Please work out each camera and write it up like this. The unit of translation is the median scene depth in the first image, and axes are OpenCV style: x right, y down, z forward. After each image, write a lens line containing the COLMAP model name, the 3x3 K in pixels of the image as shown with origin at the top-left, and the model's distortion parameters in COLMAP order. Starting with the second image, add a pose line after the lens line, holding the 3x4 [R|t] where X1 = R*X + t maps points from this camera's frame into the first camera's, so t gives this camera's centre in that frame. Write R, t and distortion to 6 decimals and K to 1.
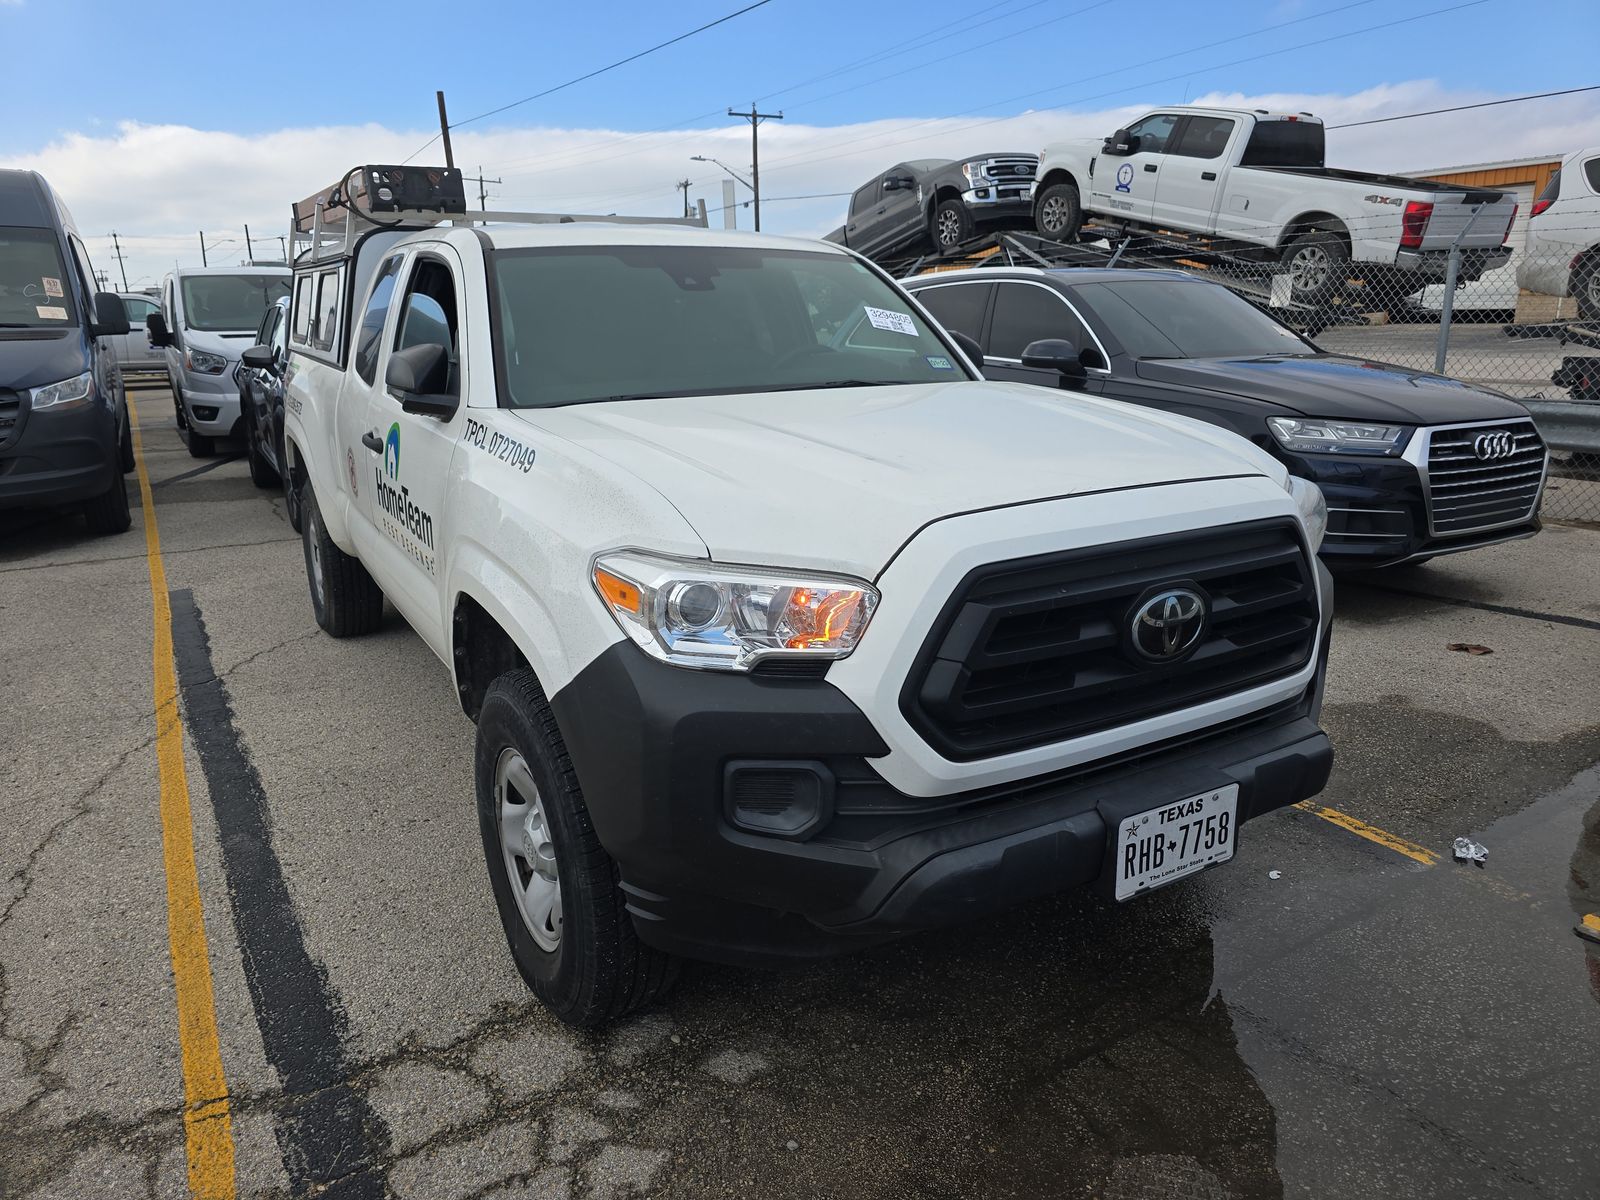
lens RADIAL K [[1065.1, 0, 800.0], [0, 1065.1, 600.0], [0, 0, 1]] dist [0.058019, -0.061938]
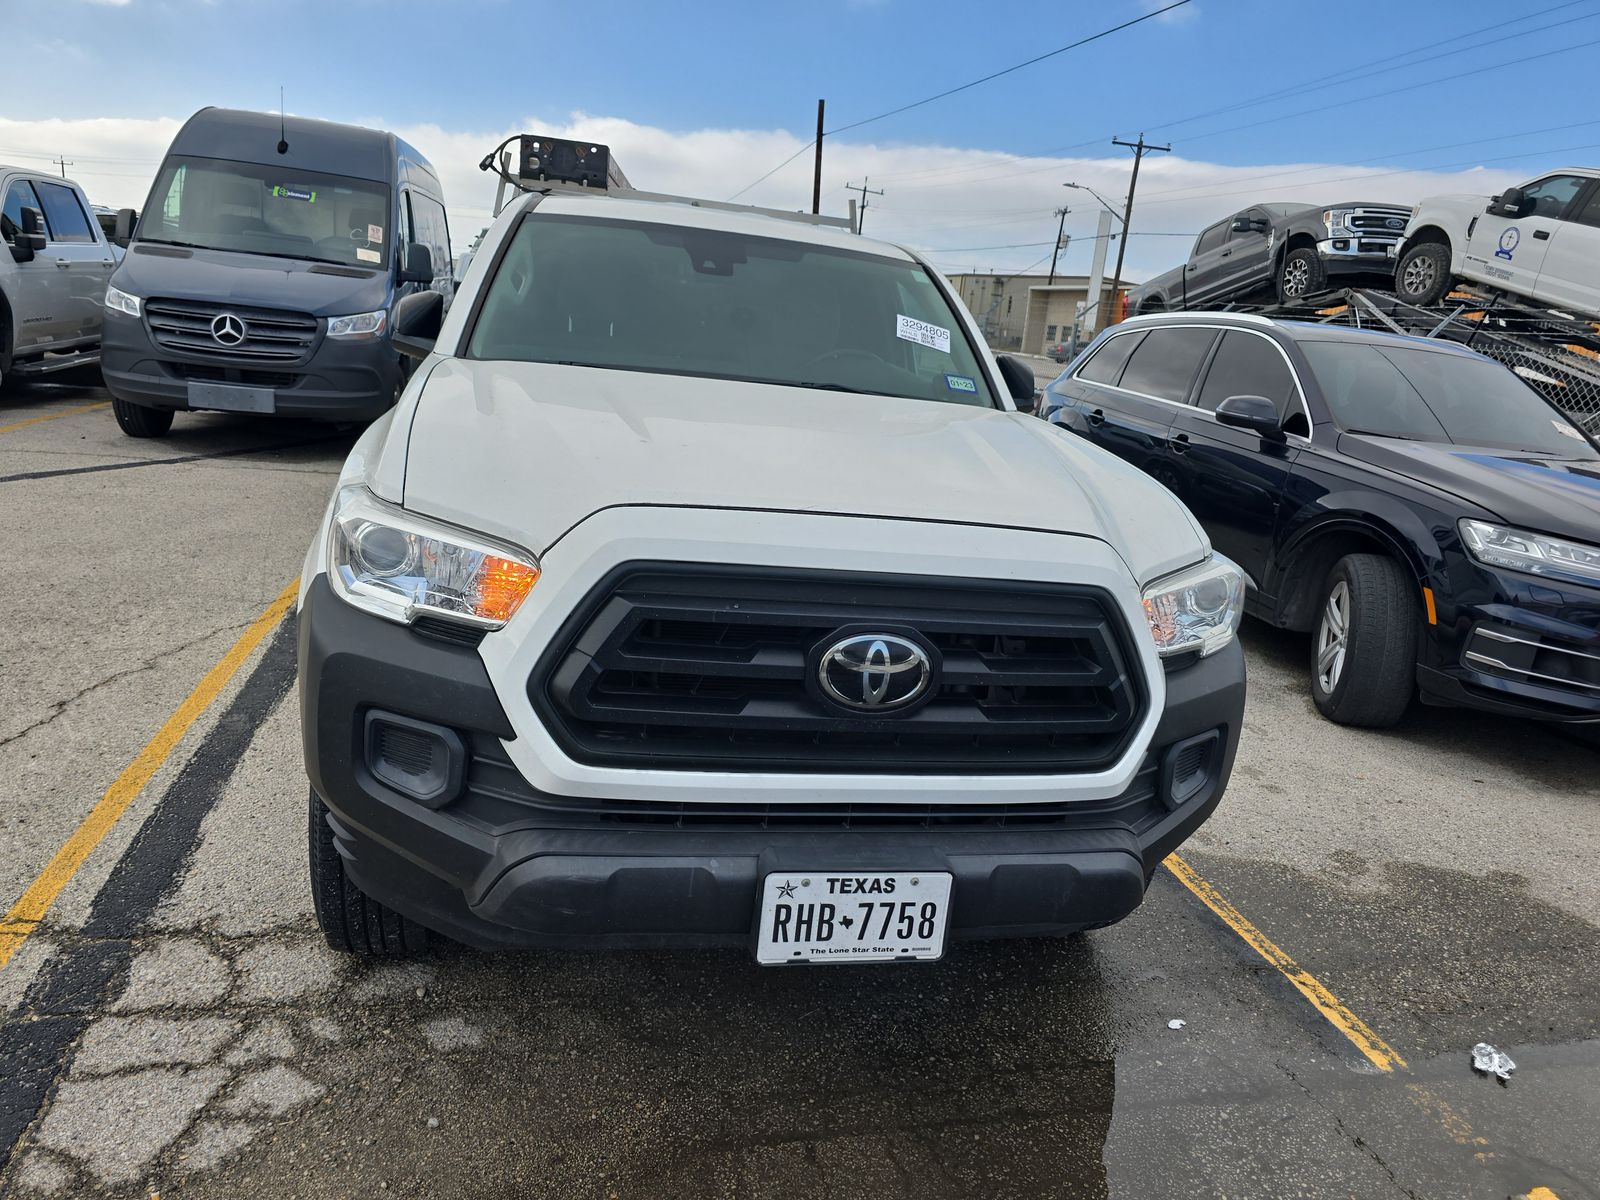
lens RADIAL K [[1083.1, 0, 818.6], [0, 1083.1, 601.7], [0, 0, 1]] dist [0.050888, -0.048939]
pose [[0.943913, 0.191375, -0.269081, 0.436045], [-0.197378, 0.980316, 0.004835, -0.024242], [0.264709, 0.048547, 0.963105, 0.102791]]
